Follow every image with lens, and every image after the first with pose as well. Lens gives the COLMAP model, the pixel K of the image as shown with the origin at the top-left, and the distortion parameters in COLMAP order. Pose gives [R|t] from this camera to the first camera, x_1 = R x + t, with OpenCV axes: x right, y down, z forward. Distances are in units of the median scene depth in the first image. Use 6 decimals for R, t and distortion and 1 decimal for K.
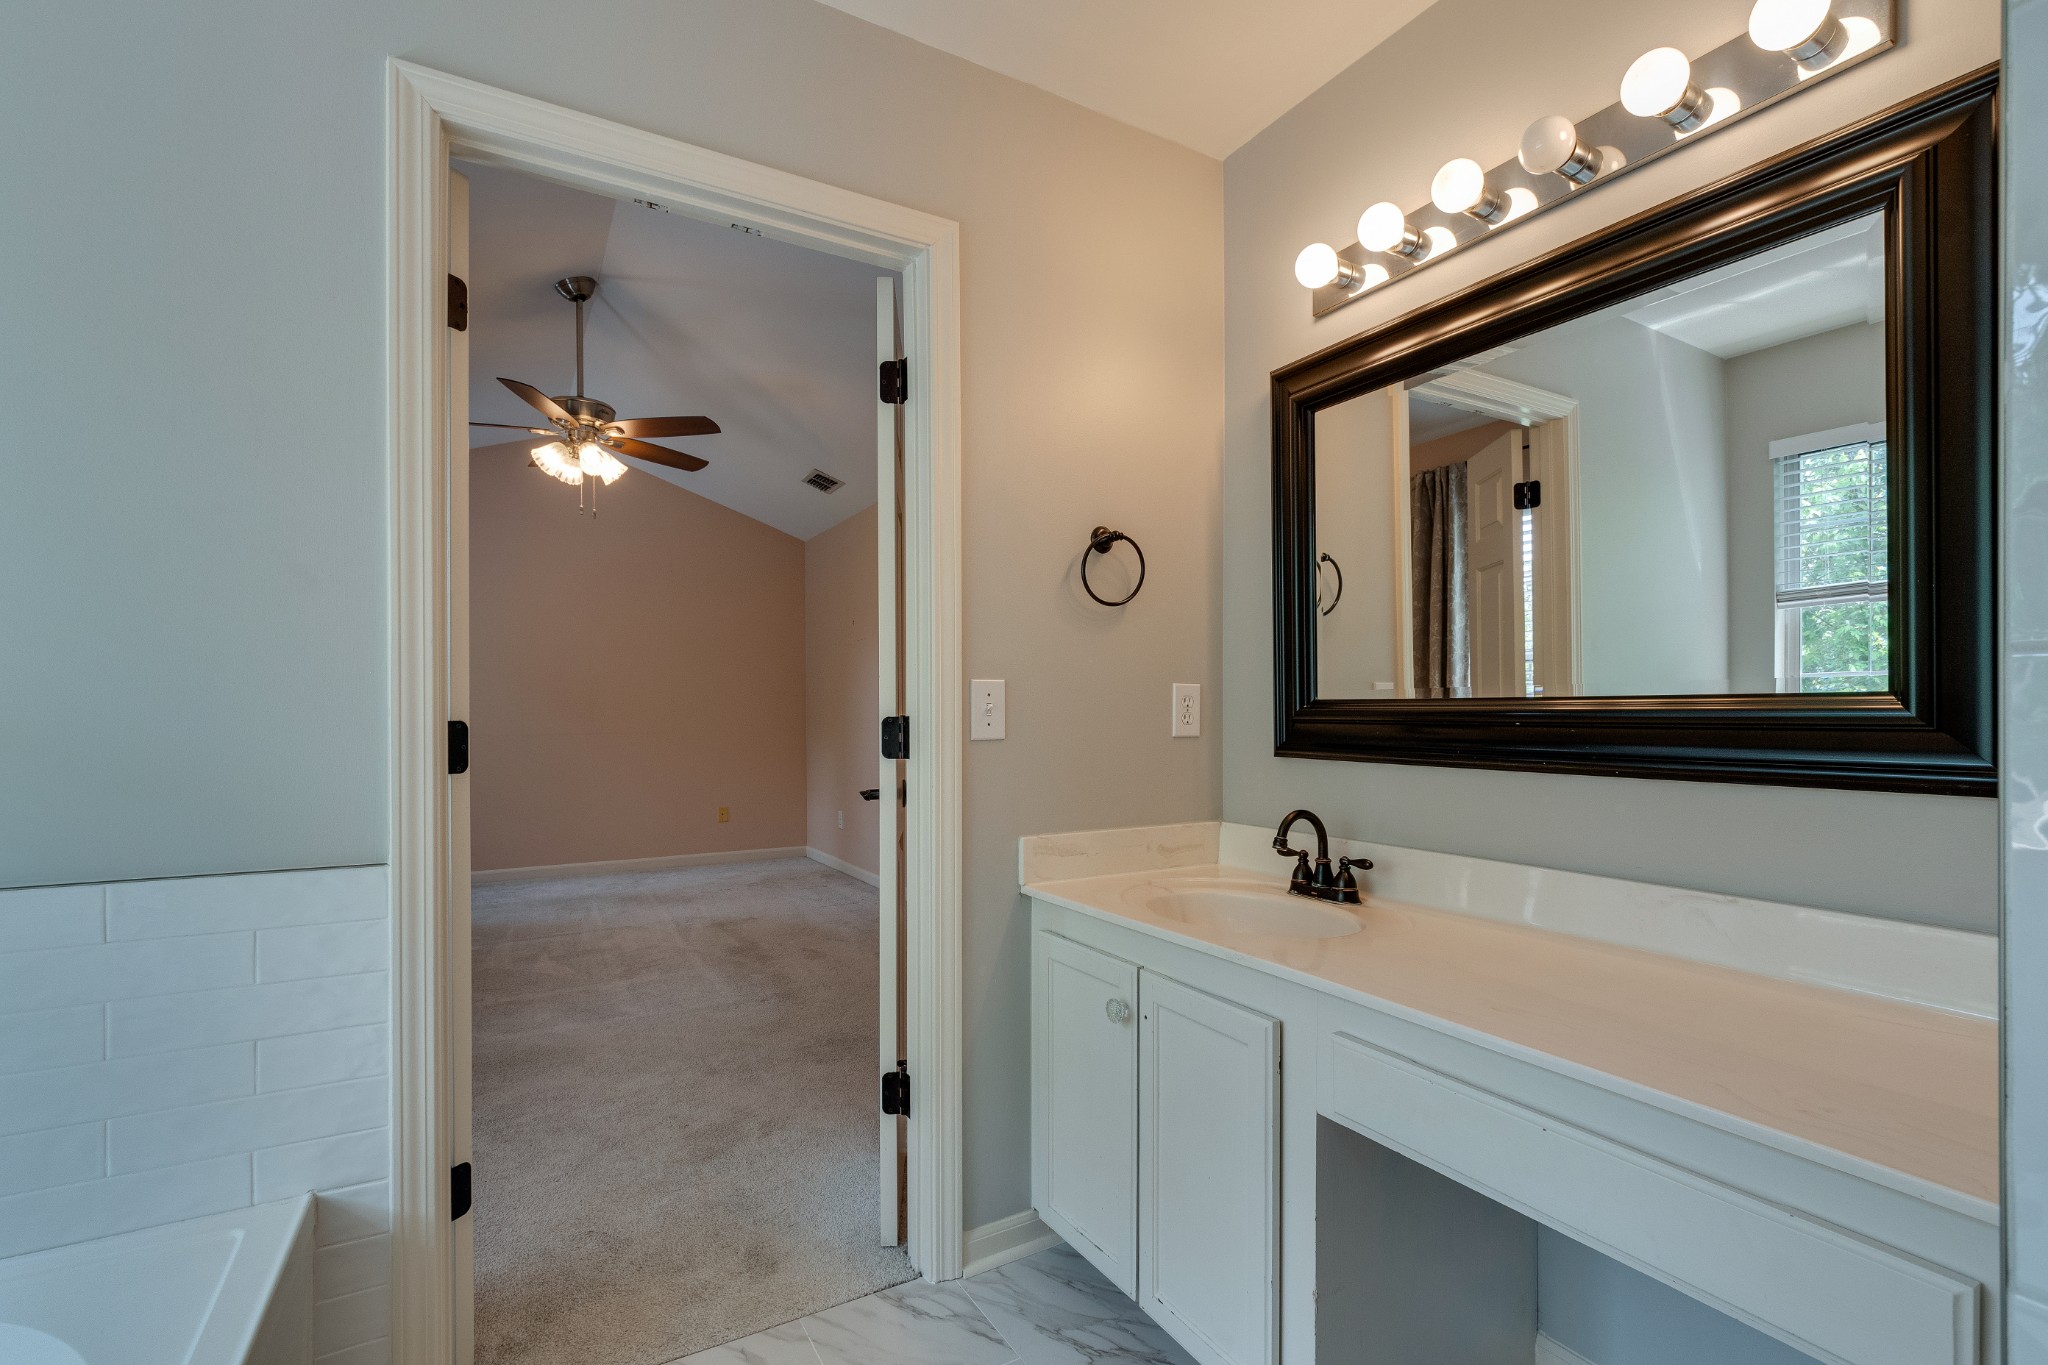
lens RADIAL K [[907.2, 0, 1020.4], [0, 907.2, 724.6], [0, 0, 1]] dist [0.001695, 0.000610]
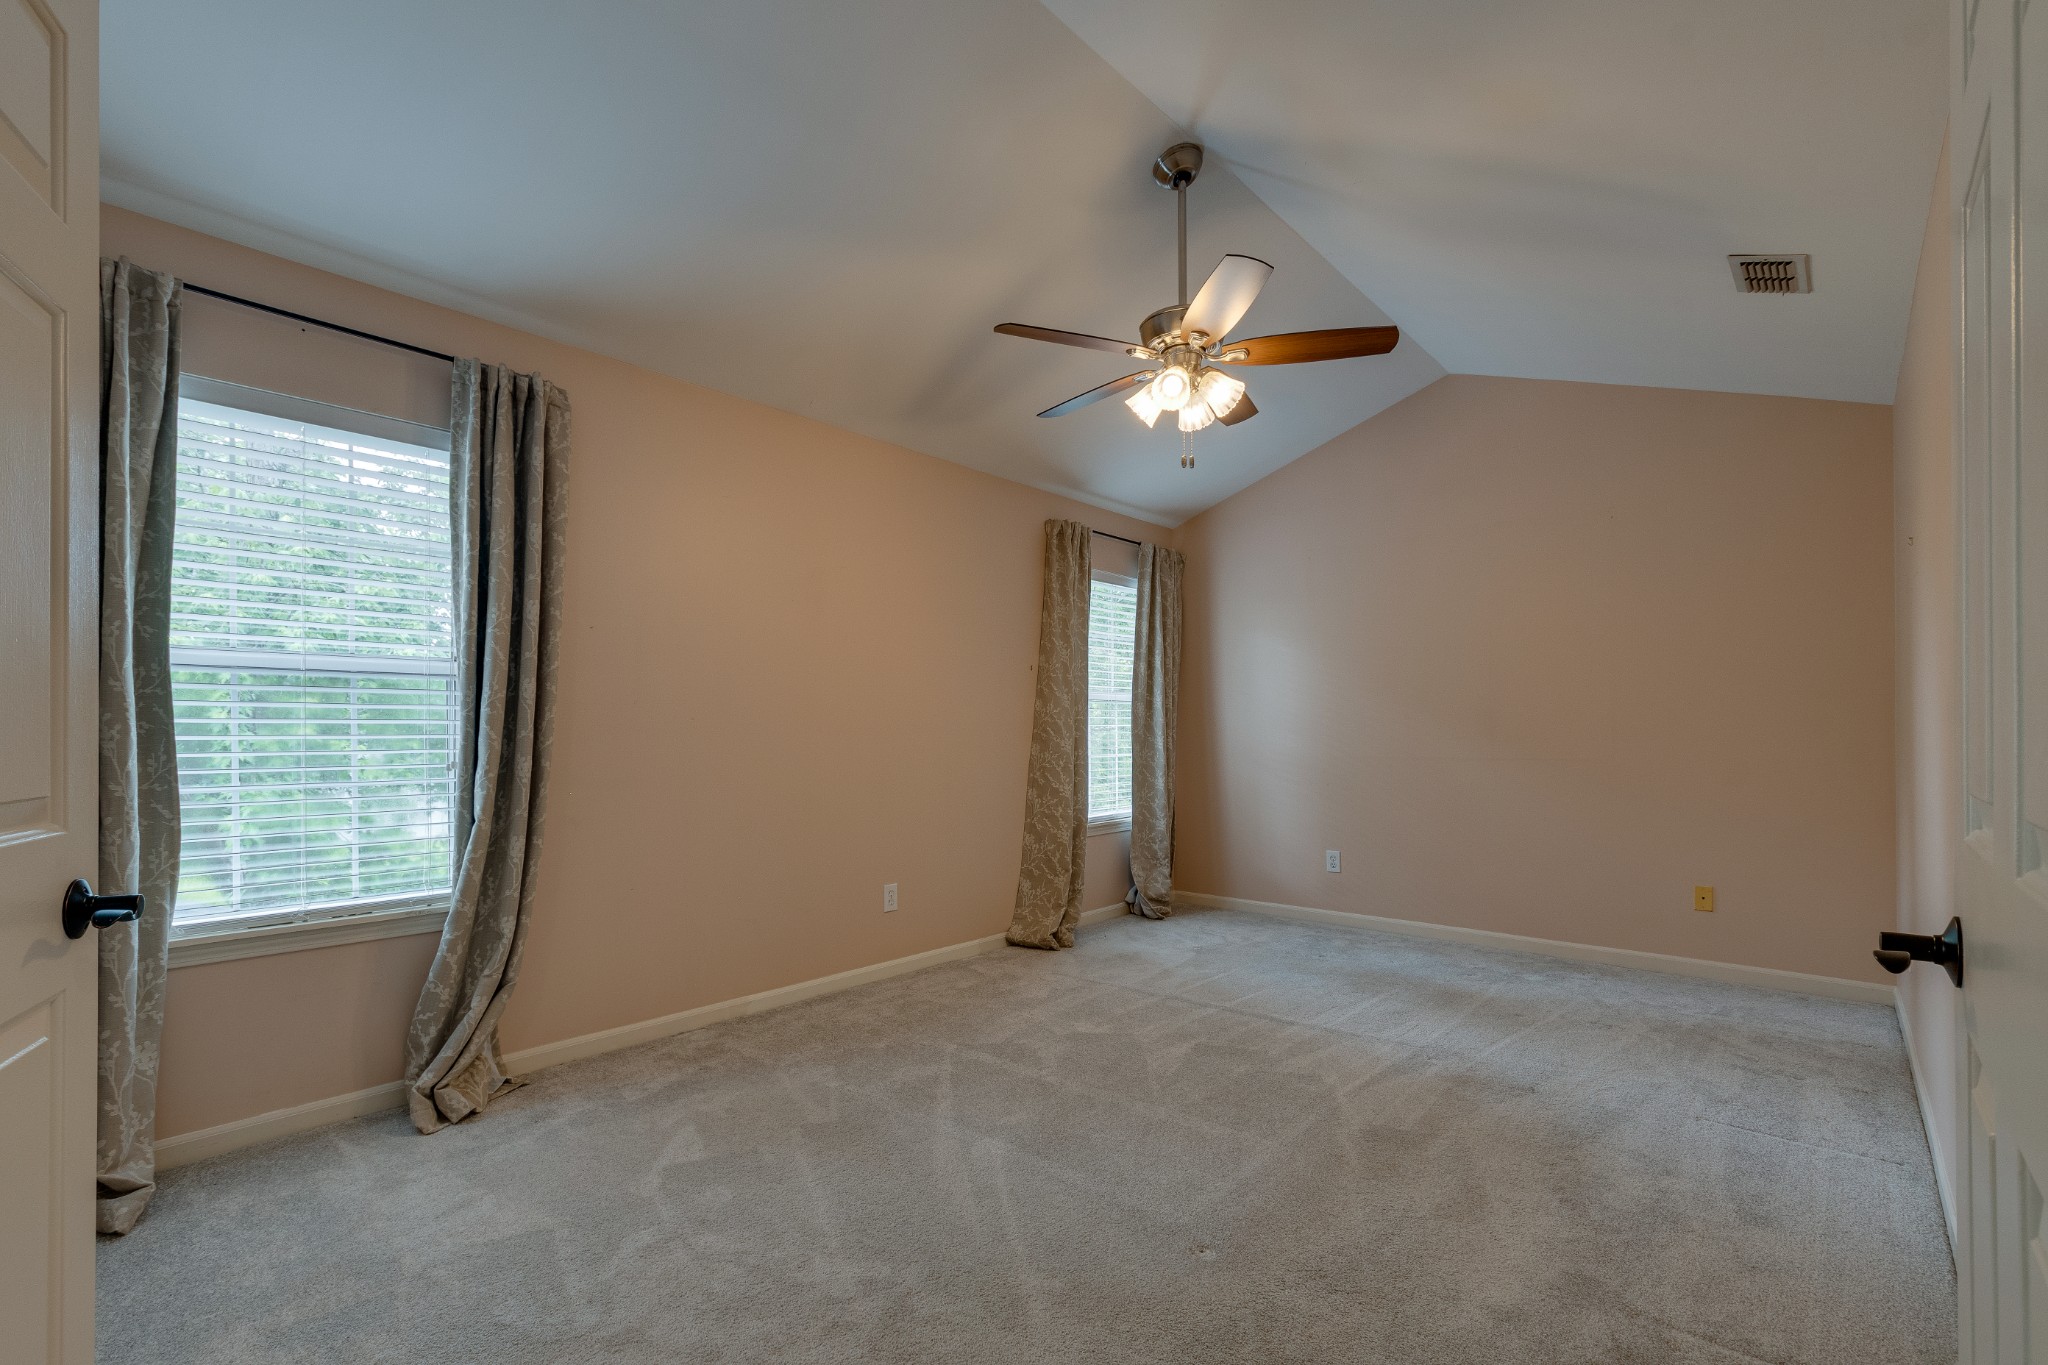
lens RADIAL K [[907.2, 0, 1020.4], [0, 907.2, 724.6], [0, 0, 1]] dist [0.001695, 0.000610]
pose [[0.310485, 0.001640, -0.950577, 0.186588], [-0.016981, 0.999849, -0.003821, -0.011732], [0.950427, 0.017328, 0.310466, 0.636477]]
